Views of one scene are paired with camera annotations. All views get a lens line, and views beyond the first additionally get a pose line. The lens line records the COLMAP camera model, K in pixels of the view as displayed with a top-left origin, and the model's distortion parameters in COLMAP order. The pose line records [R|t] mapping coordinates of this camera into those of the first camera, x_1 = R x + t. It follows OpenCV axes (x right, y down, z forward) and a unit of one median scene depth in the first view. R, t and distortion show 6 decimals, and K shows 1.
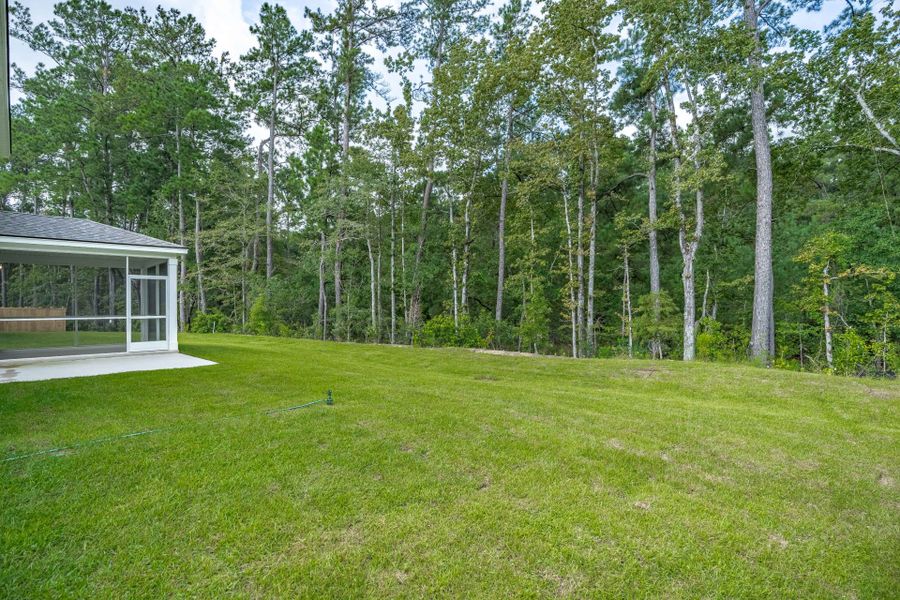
lens RADIAL K [[421.7, 0, 453.0], [0, 421.7, 304.0], [0, 0, 1]] dist [-0.026010, 0.002728]
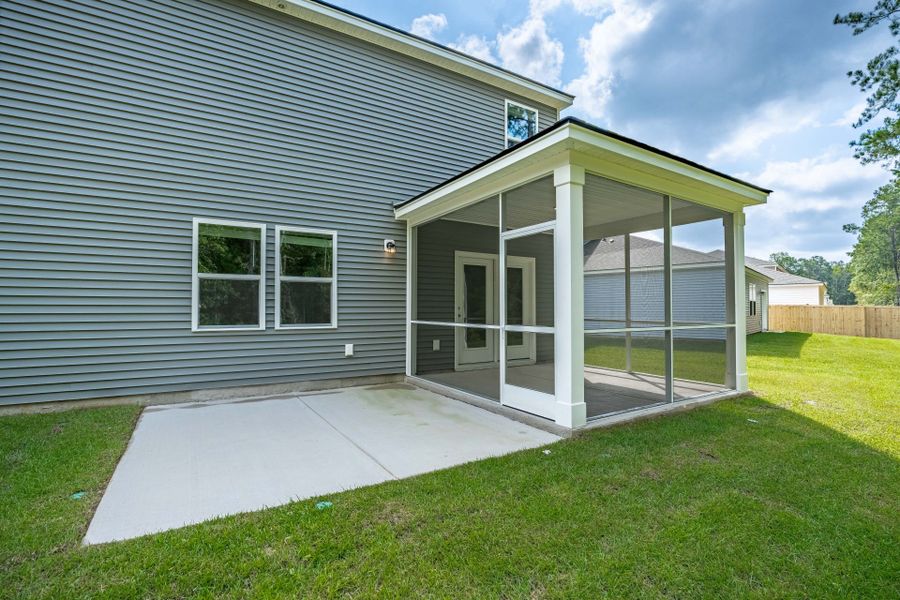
lens RADIAL K [[421.7, 0, 452.2], [0, 421.7, 297.8], [0, 0, 1]] dist [-0.026010, 0.002728]
pose [[-0.254693, -0.008270, -0.966987, -0.115750], [0.006630, 0.999925, -0.010298, 0.001881], [0.966999, -0.009034, -0.254619, 0.393988]]
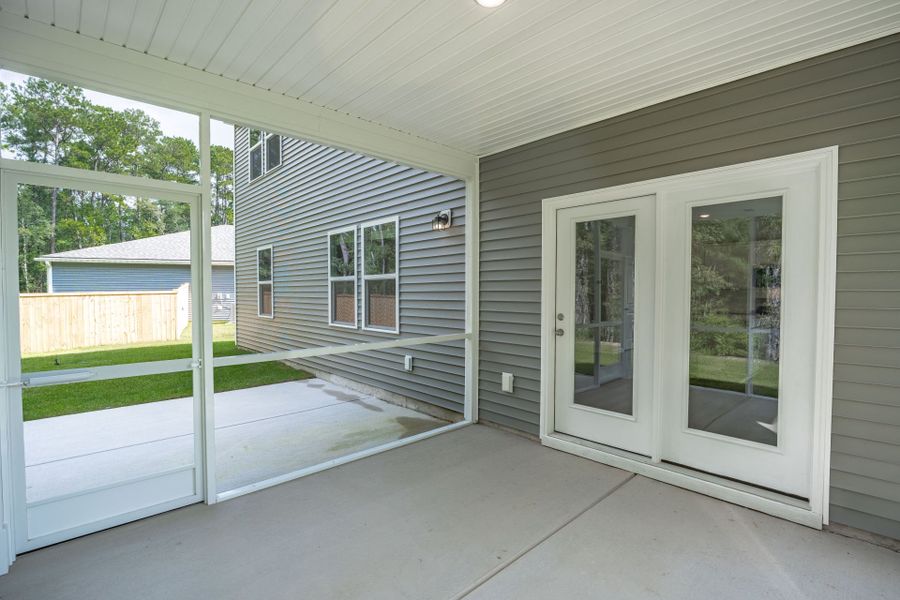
lens RADIAL K [[421.7, 0, 451.4], [0, 421.7, 298.5], [0, 0, 1]] dist [-0.026010, 0.002728]
pose [[-0.998145, 0.016966, 0.058465, -0.348328], [0.017624, 0.999787, 0.010762, -0.001798], [-0.058269, 0.011772, -0.998231, 0.459722]]
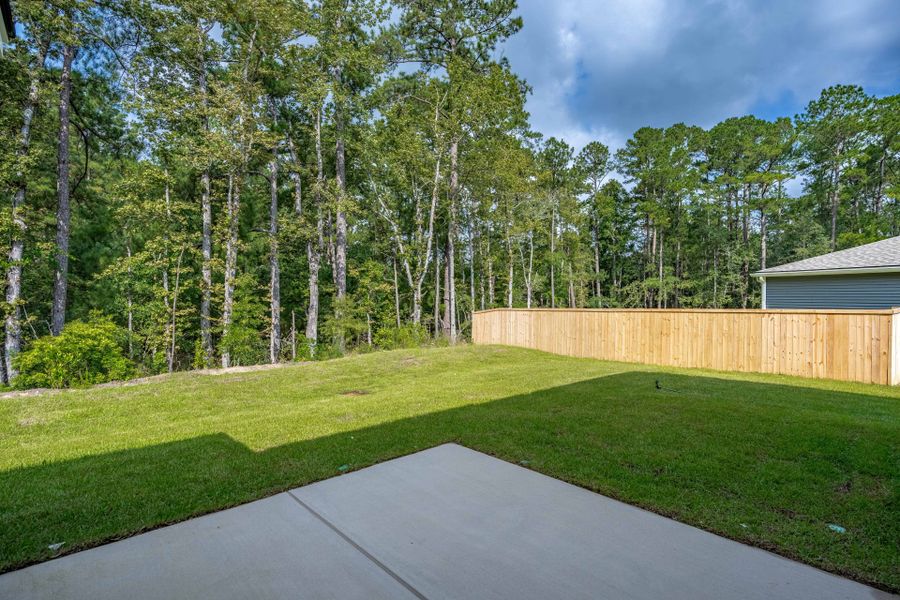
lens RADIAL K [[421.7, 0, 454.1], [0, 421.7, 300.6], [0, 0, 1]] dist [-0.026010, 0.002728]
pose [[0.037201, 0.020777, 0.999092, -0.322693], [-0.026571, 0.999451, -0.019795, -0.003387], [-0.998954, -0.025811, 0.037733, 0.307249]]
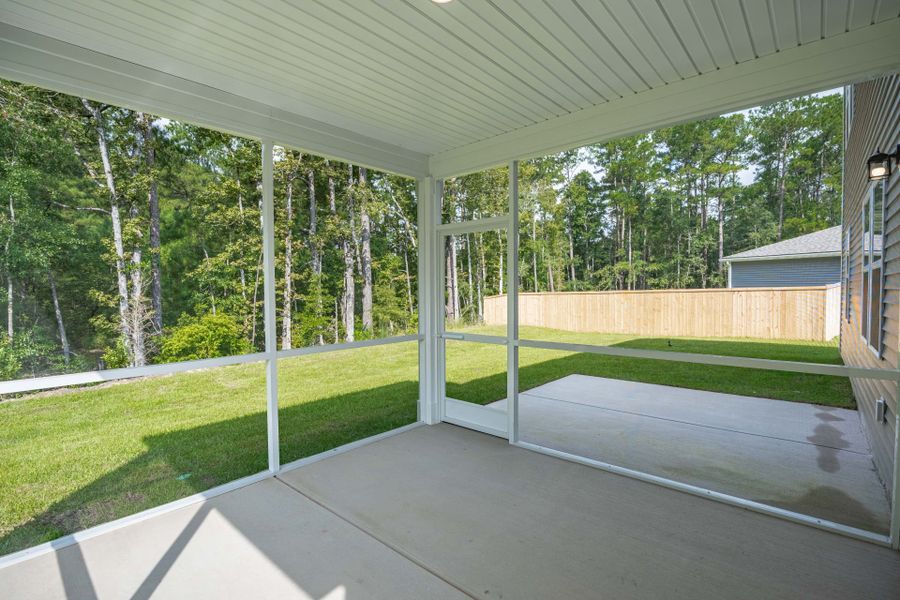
lens RADIAL K [[421.7, 0, 453.4], [0, 421.7, 296.4], [0, 0, 1]] dist [-0.026010, 0.002728]
pose [[-0.038241, -0.000813, 0.999268, -0.417881], [0.001250, 0.999999, 0.000861, -0.001816], [-0.999268, 0.001282, -0.038240, 0.393817]]
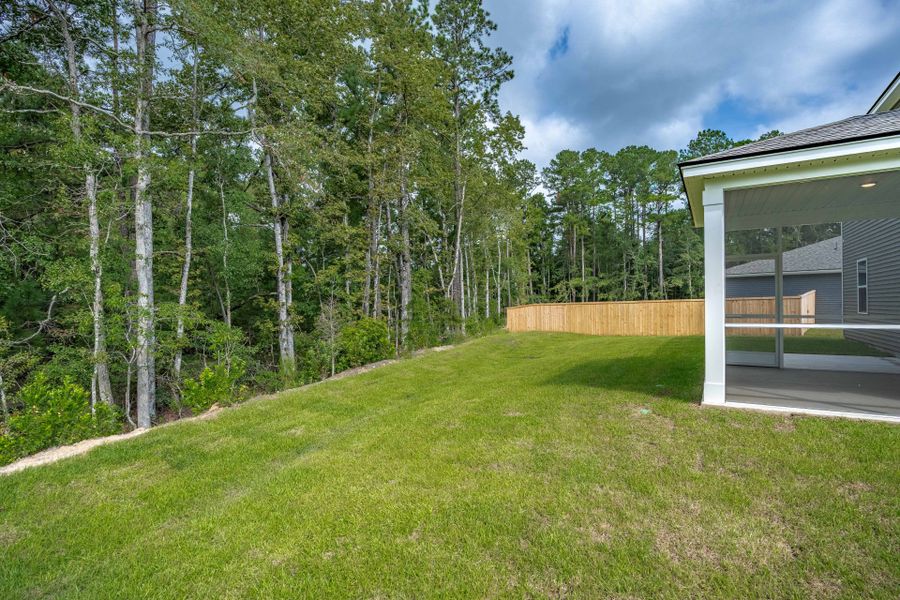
lens RADIAL K [[421.7, 0, 452.7], [0, 421.7, 304.0], [0, 0, 1]] dist [-0.026010, 0.002728]
pose [[-0.202159, 0.016550, 0.979213, -0.493841], [0.005085, 0.999861, -0.015849, 0.007482], [-0.979339, 0.001775, -0.202215, 0.615773]]
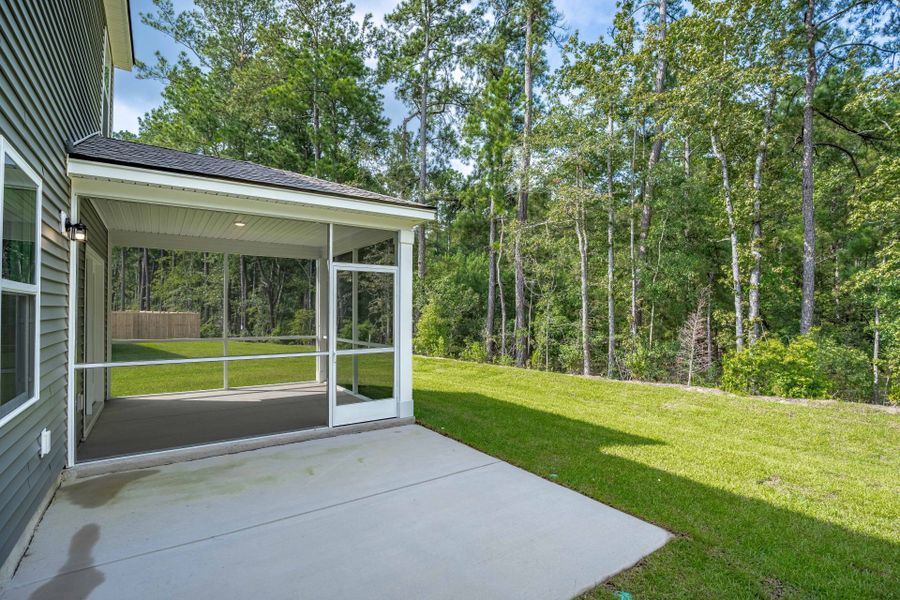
lens RADIAL K [[421.7, 0, 445.2], [0, 421.7, 306.1], [0, 0, 1]] dist [-0.026010, 0.002728]
pose [[0.975788, 0.010686, -0.218459, -0.201393], [-0.011824, 0.999922, -0.003901, -0.007536], [0.218400, 0.006389, 0.975838, 0.206019]]
